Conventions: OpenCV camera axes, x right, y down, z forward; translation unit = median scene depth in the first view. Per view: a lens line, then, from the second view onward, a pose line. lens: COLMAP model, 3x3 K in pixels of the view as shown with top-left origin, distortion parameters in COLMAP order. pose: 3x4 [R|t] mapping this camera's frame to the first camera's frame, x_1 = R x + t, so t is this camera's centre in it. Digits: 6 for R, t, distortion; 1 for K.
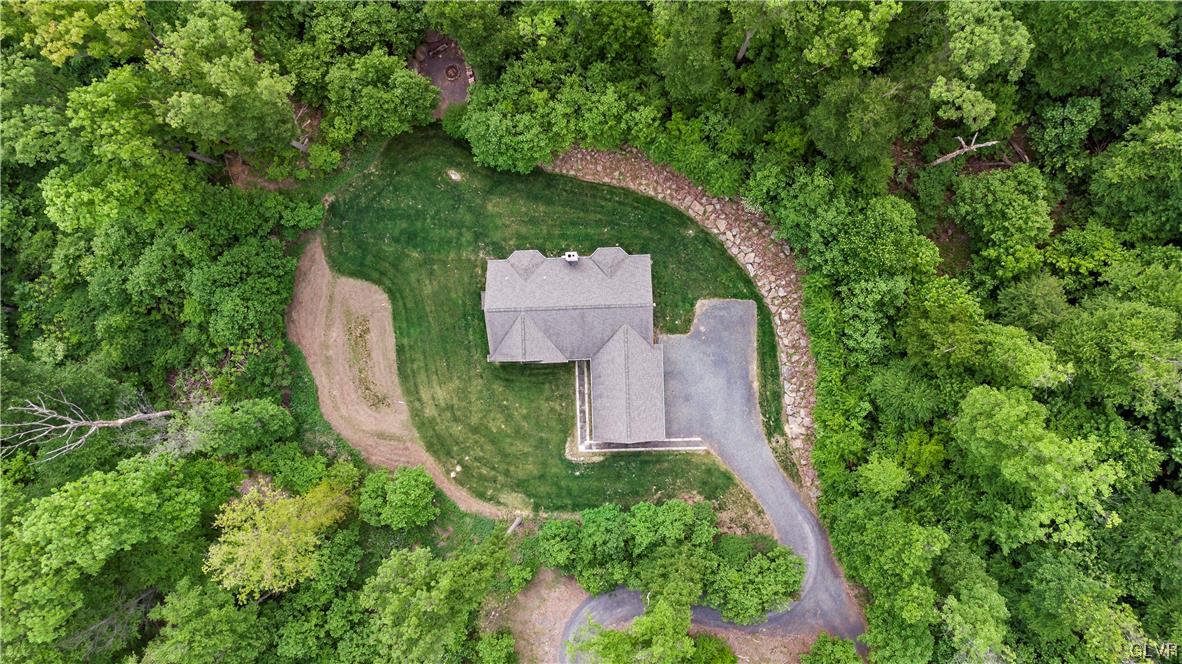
lens RADIAL K [[874.0, 0, 553.8], [0, 874.0, 340.0], [0, 0, 1]] dist [0.029561, 0.029061]
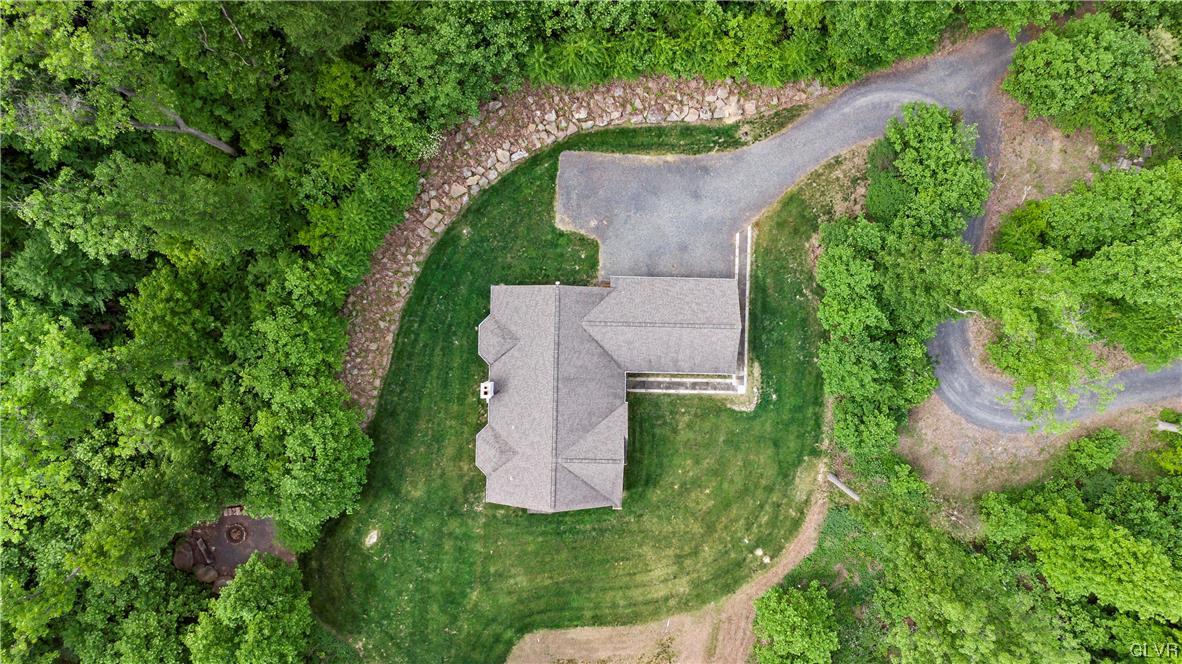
lens RADIAL K [[874.0, 0, 600.0], [0, 874.0, 367.0], [0, 0, 1]] dist [0.029561, 0.029061]
pose [[0.054098, -0.997830, 0.037545, 0.016622], [0.998523, 0.054249, 0.003031, -0.002503], [-0.005061, 0.037326, 0.999290, 0.245588]]
